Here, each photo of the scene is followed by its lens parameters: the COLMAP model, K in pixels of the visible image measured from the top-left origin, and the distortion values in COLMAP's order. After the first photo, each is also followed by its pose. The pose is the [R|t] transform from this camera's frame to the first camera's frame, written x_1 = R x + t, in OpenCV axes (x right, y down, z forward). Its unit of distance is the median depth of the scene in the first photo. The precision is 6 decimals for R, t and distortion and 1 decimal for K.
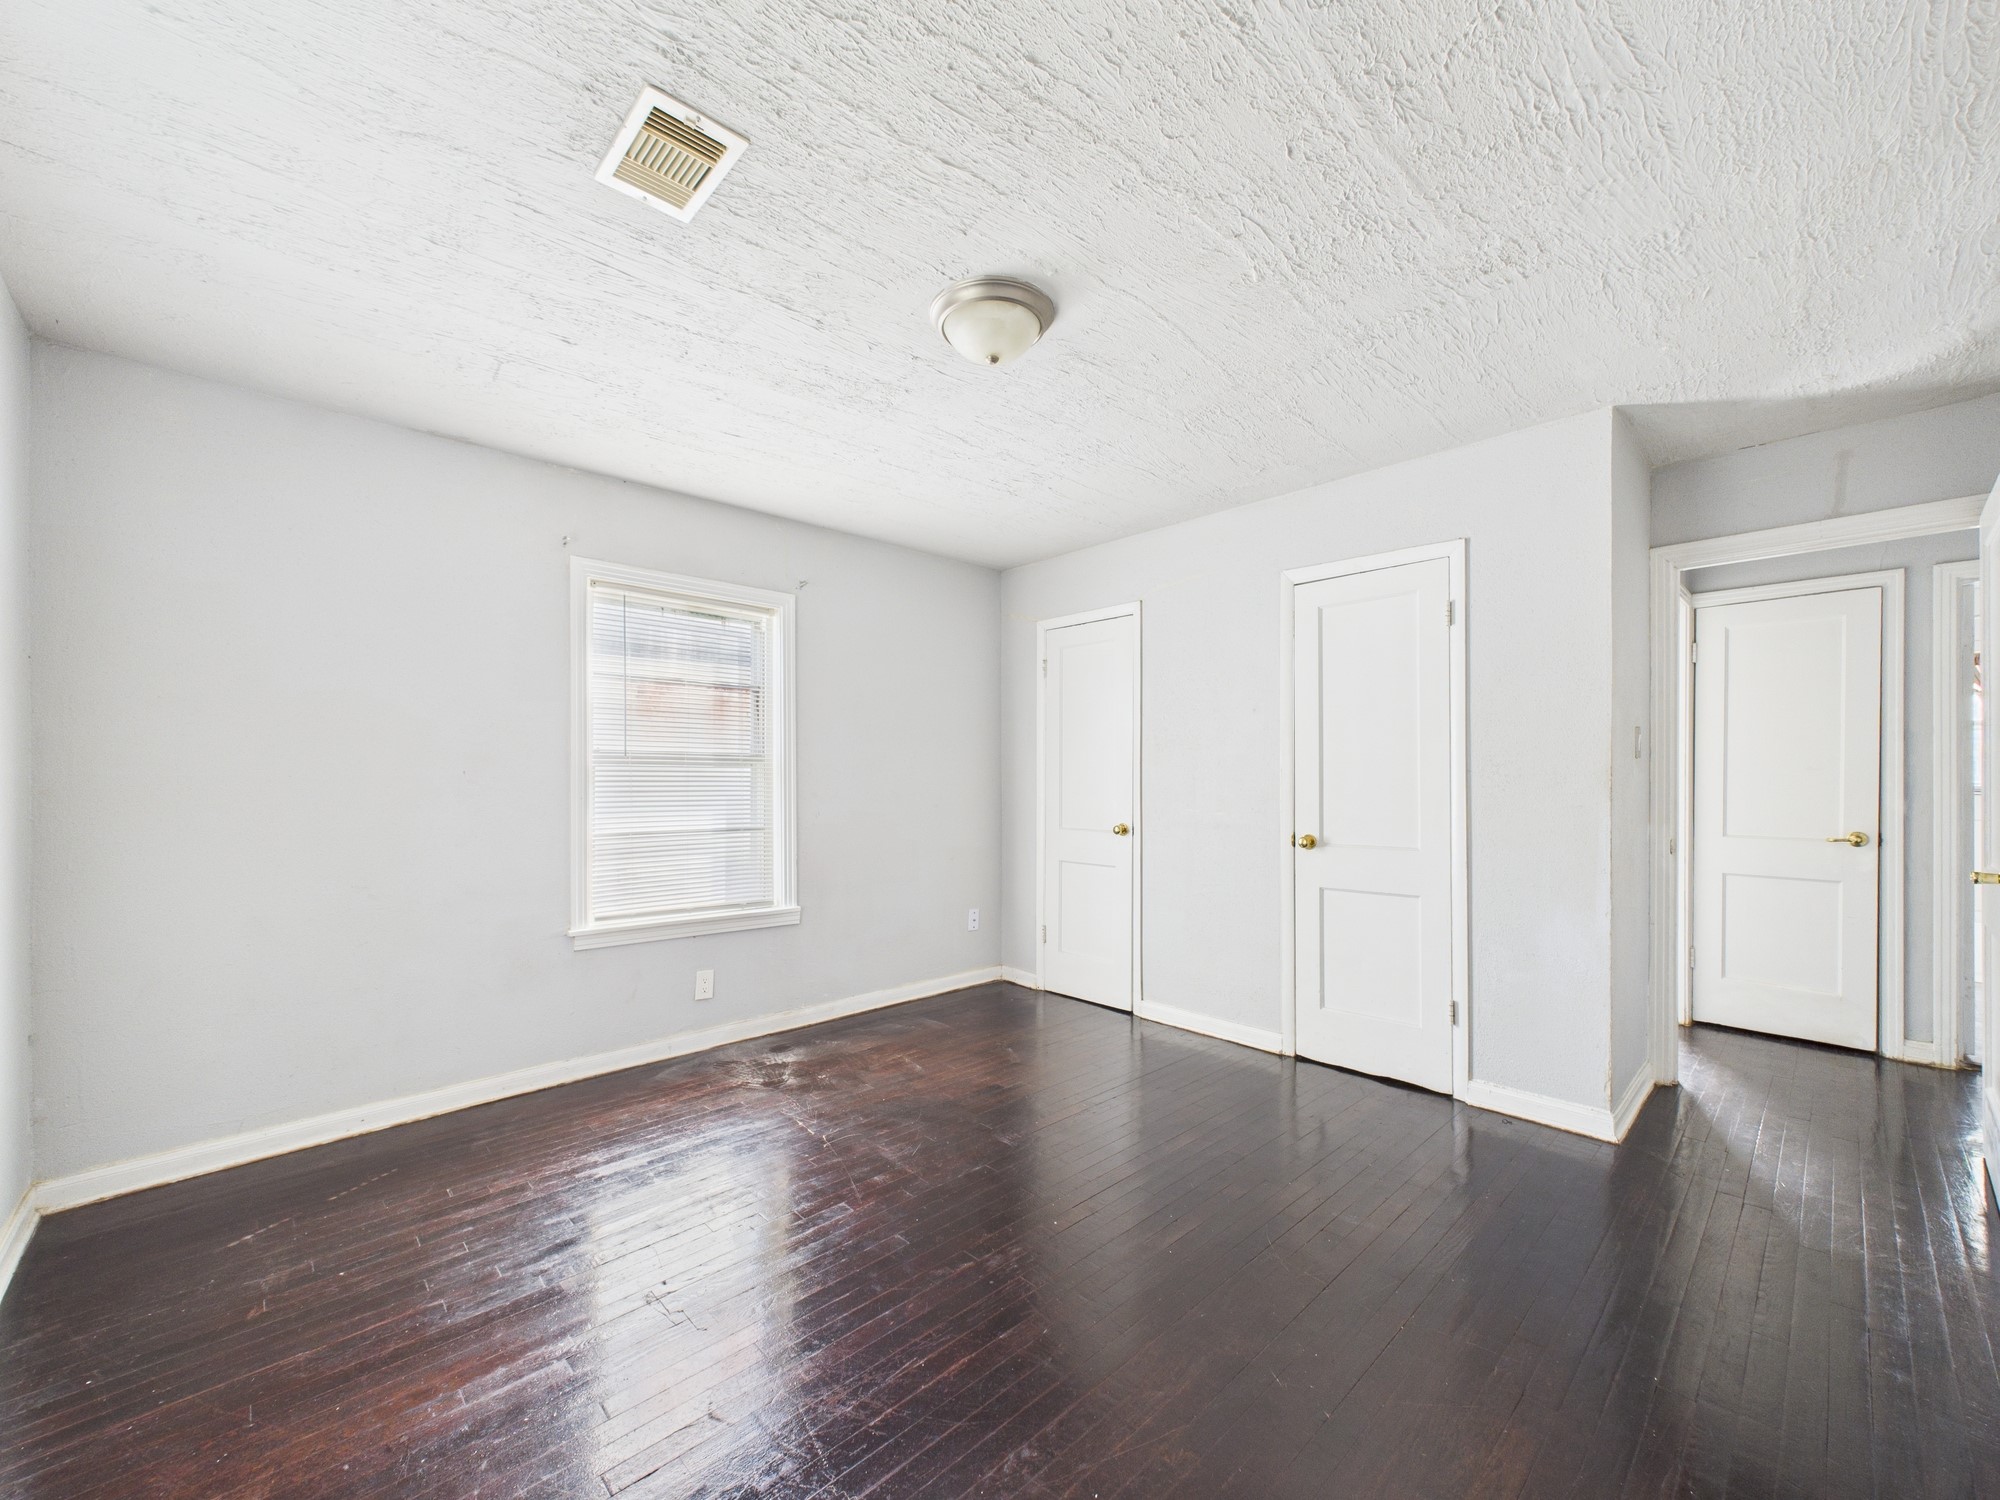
lens RADIAL K [[799.0, 0, 990.0], [0, 799.0, 769.8], [0, 0, 1]] dist [0.002533, -0.000674]
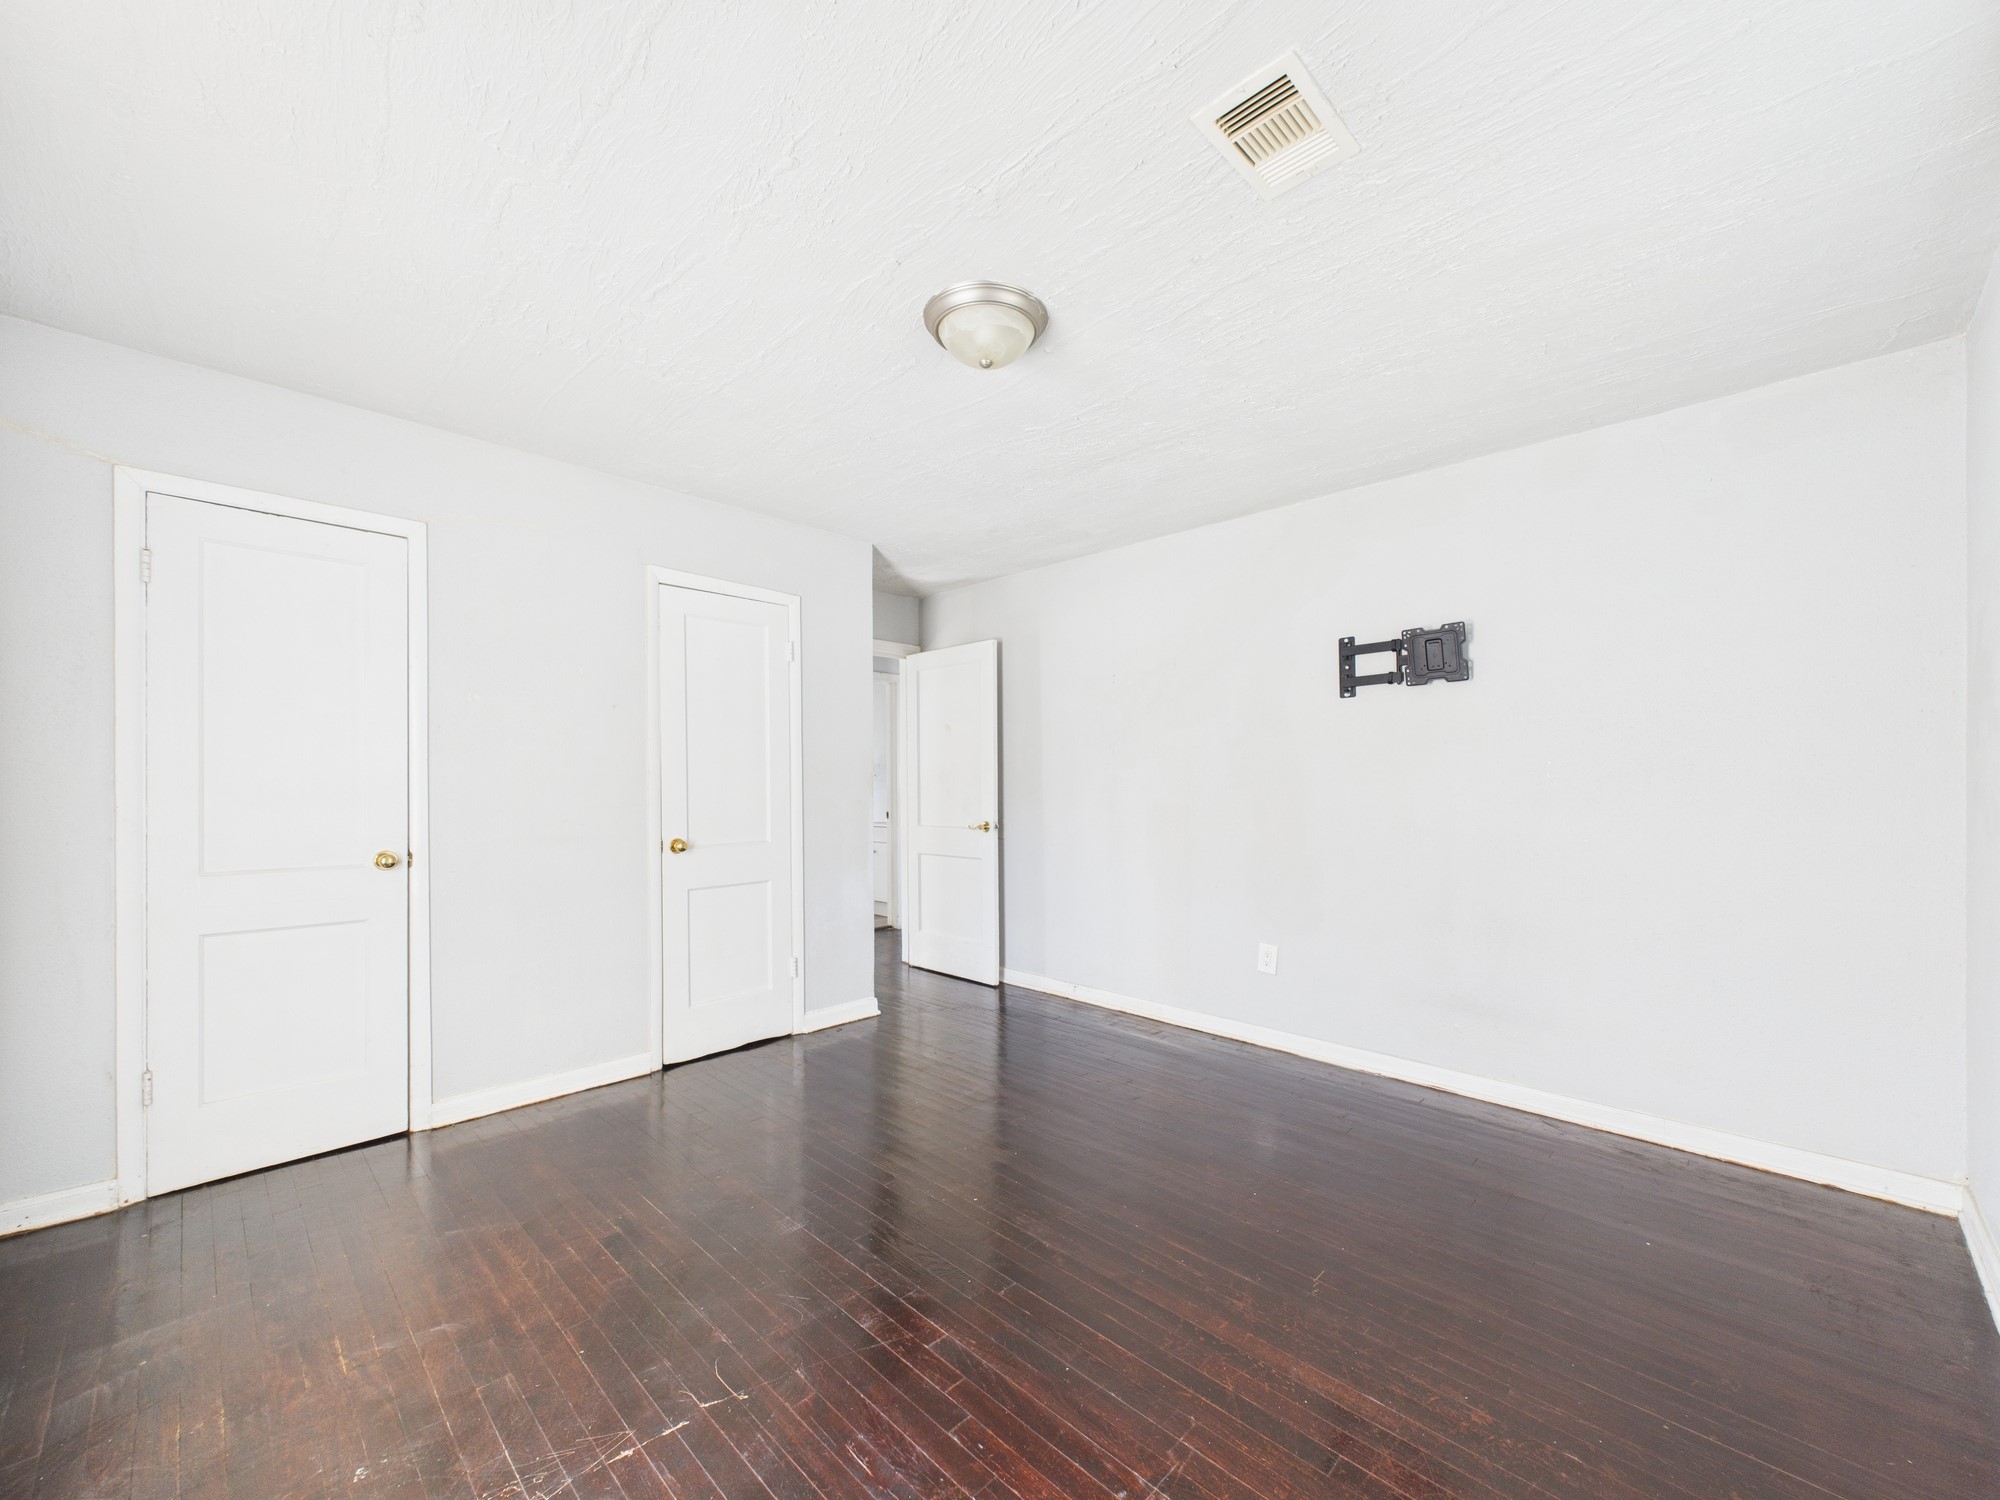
lens RADIAL K [[799.0, 0, 1003.2], [0, 799.0, 783.6], [0, 0, 1]] dist [0.002533, -0.000674]
pose [[-0.036039, -0.004084, 0.999342, -0.639986], [-0.009810, 0.999945, 0.003733, 0.004210], [-0.999302, -0.009669, -0.036077, 0.658467]]
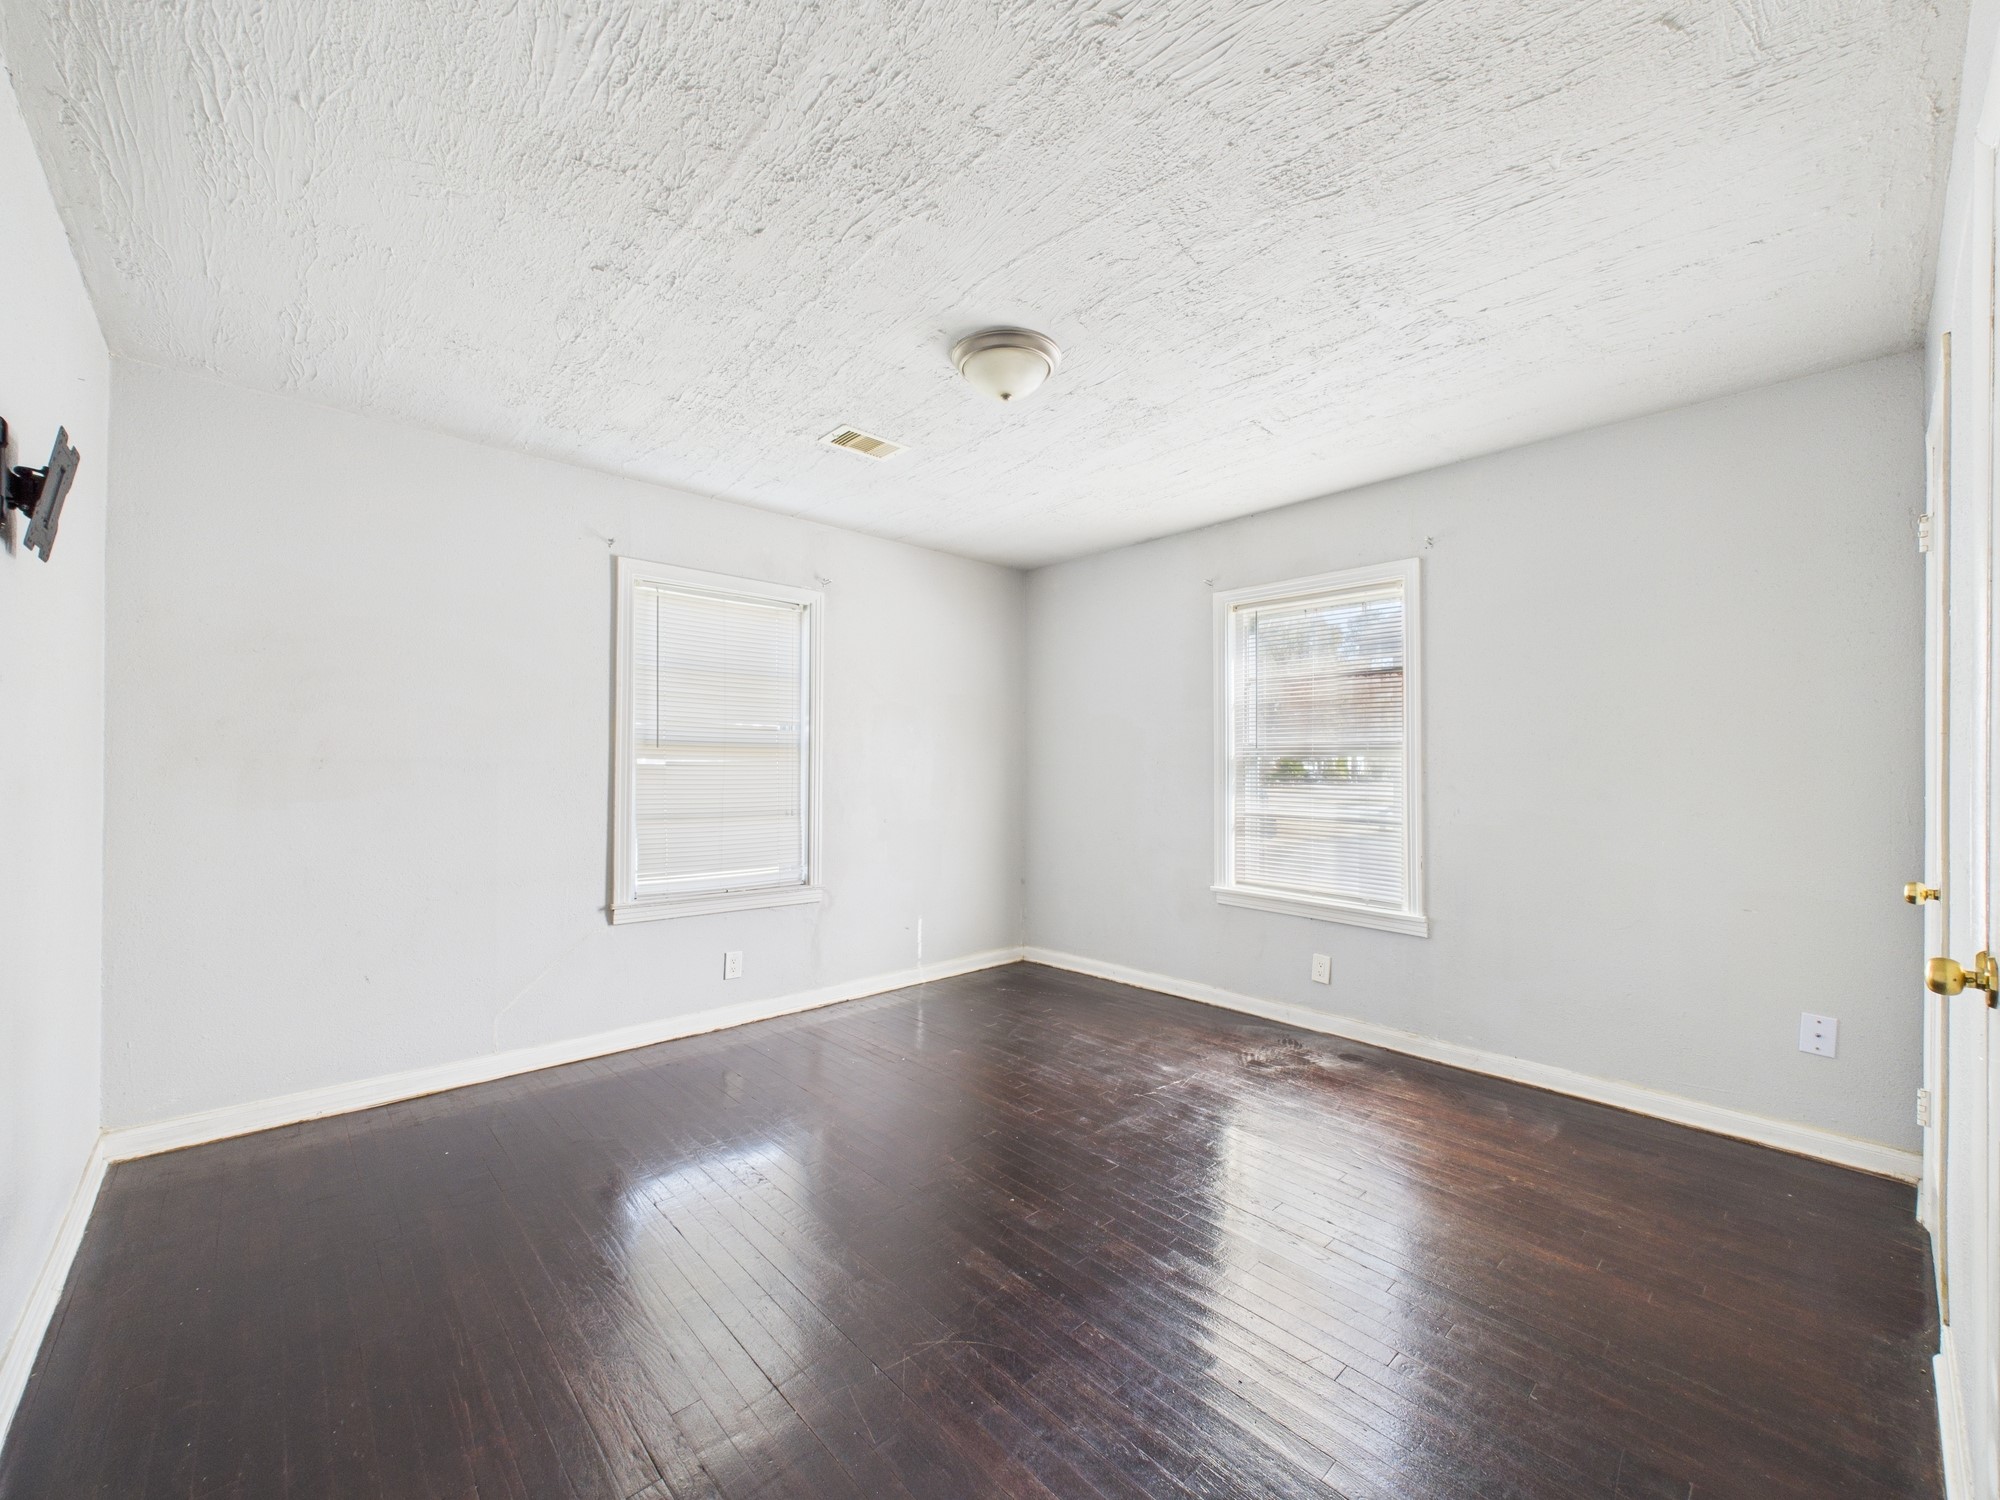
lens RADIAL K [[799.0, 0, 1010.1], [0, 799.0, 745.5], [0, 0, 1]] dist [0.002533, -0.000674]
pose [[0.003041, -0.024304, -0.999700, 0.716515], [0.007380, 0.999678, -0.024281, 0.005051], [0.999968, -0.007304, 0.003220, 0.637433]]
